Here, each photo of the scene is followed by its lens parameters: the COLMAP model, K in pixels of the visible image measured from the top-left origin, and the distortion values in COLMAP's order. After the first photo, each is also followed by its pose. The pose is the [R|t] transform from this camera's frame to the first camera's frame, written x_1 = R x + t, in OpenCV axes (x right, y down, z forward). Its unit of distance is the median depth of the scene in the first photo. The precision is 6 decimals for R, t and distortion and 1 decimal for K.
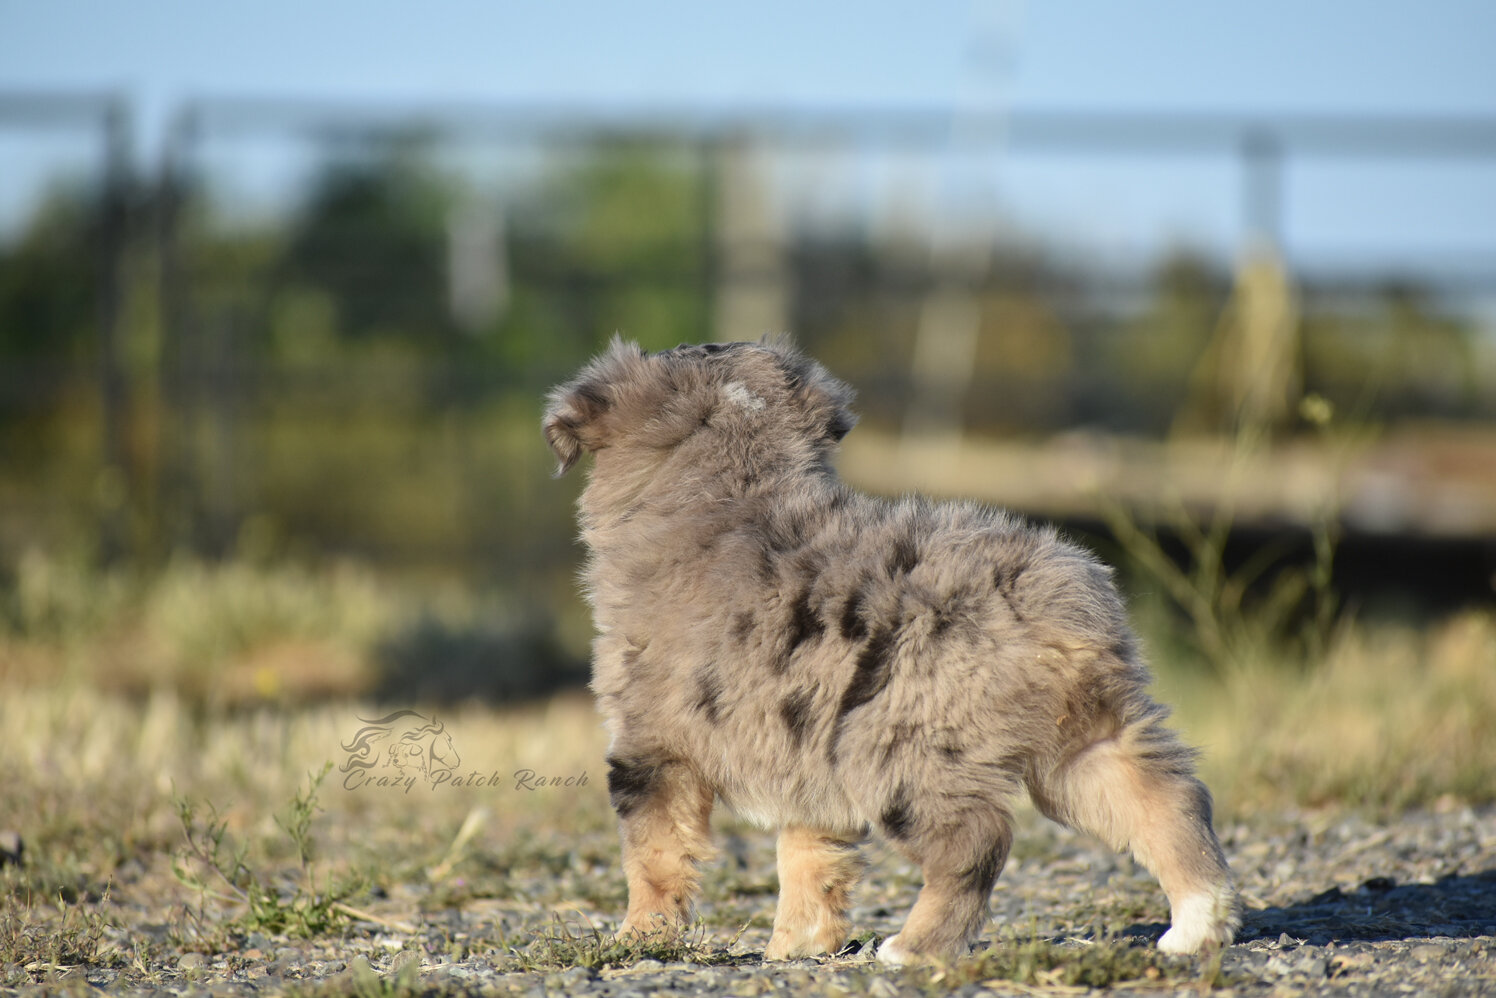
lens RADIAL K [[733.3, 0, 744.2], [0, 733.3, 500.7], [0, 0, 1]] dist [-0.000699, -0.000056]
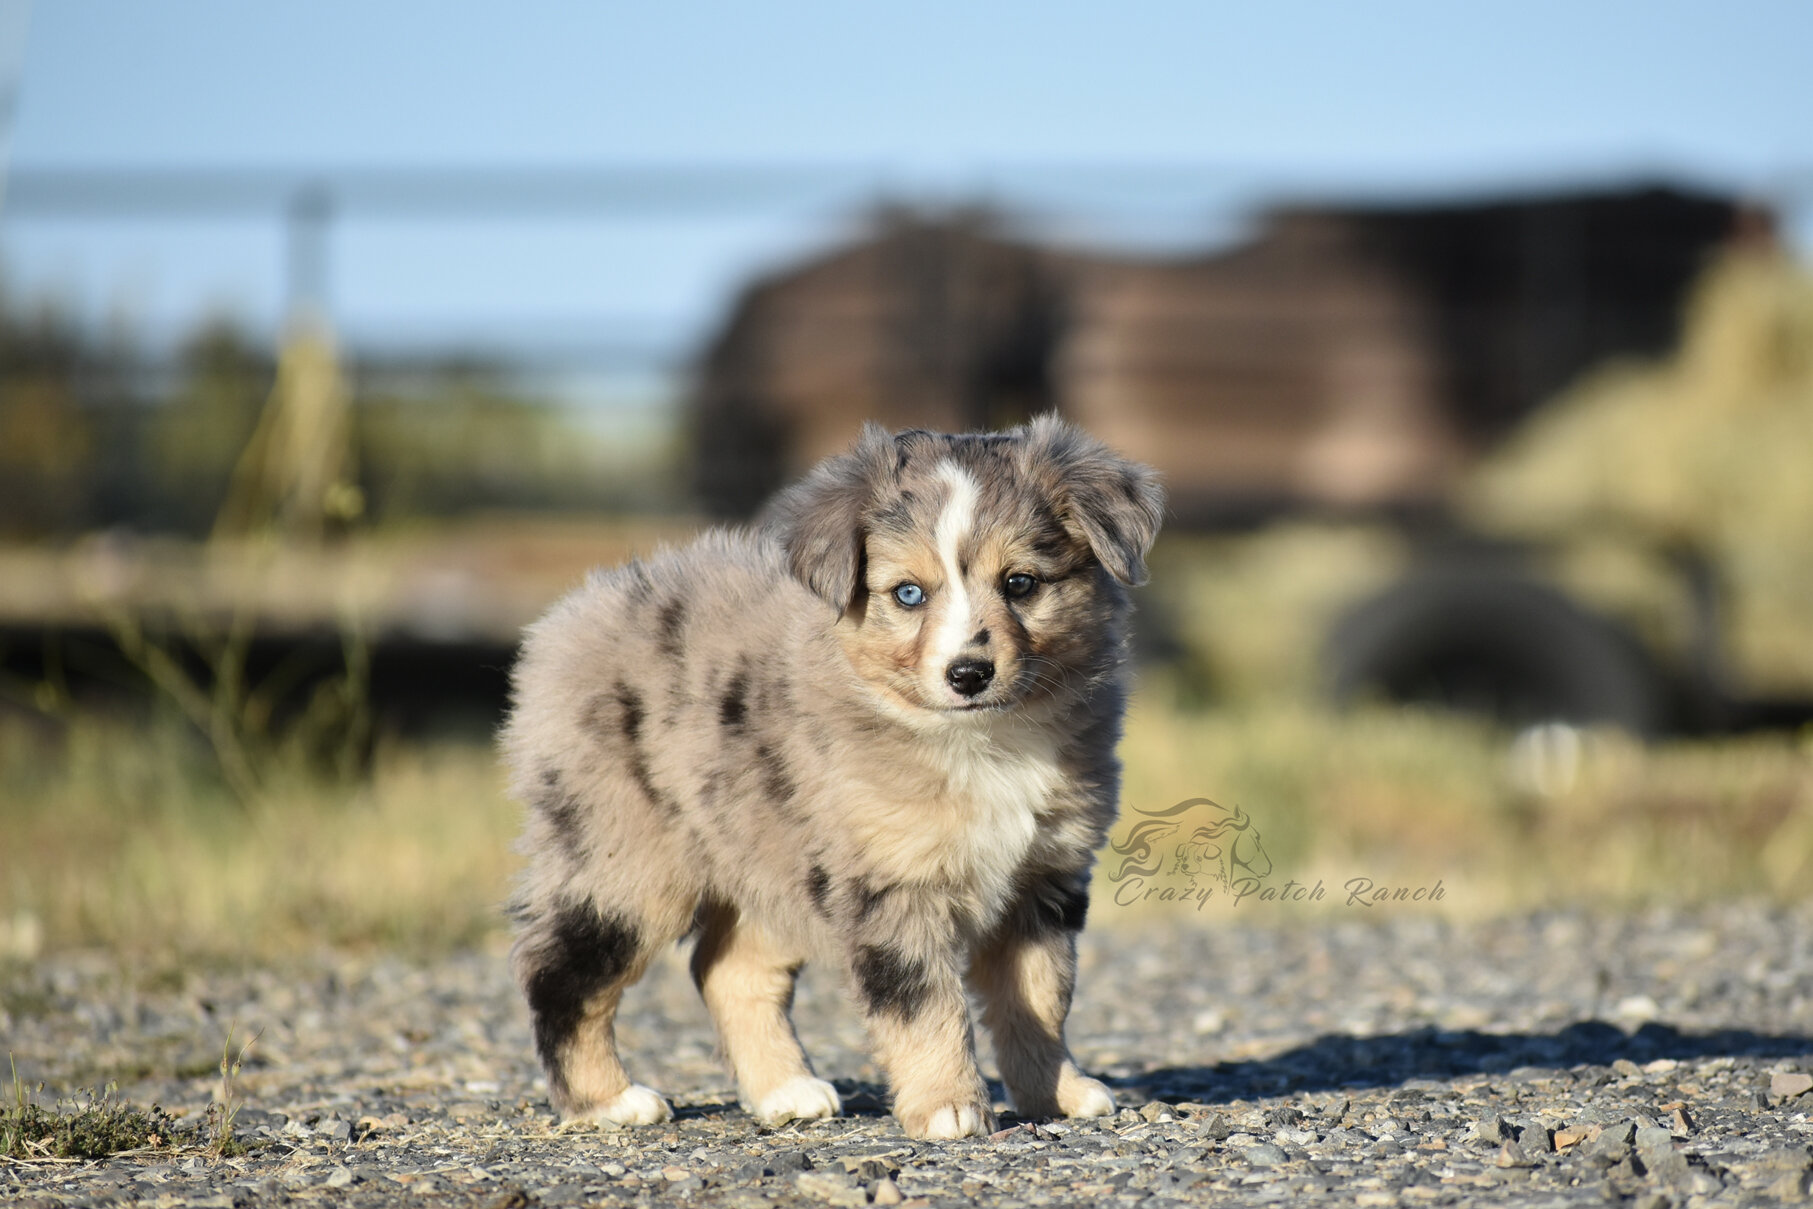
lens RADIAL K [[888.7, 0, 901.8], [0, 888.7, 606.6], [0, 0, 1]] dist [-0.000699, -0.000056]
pose [[0.999837, -0.011292, 0.014082, 1.433991], [0.011263, 0.999934, 0.002128, 0.005998], [-0.014105, -0.001969, 0.999899, -0.086959]]
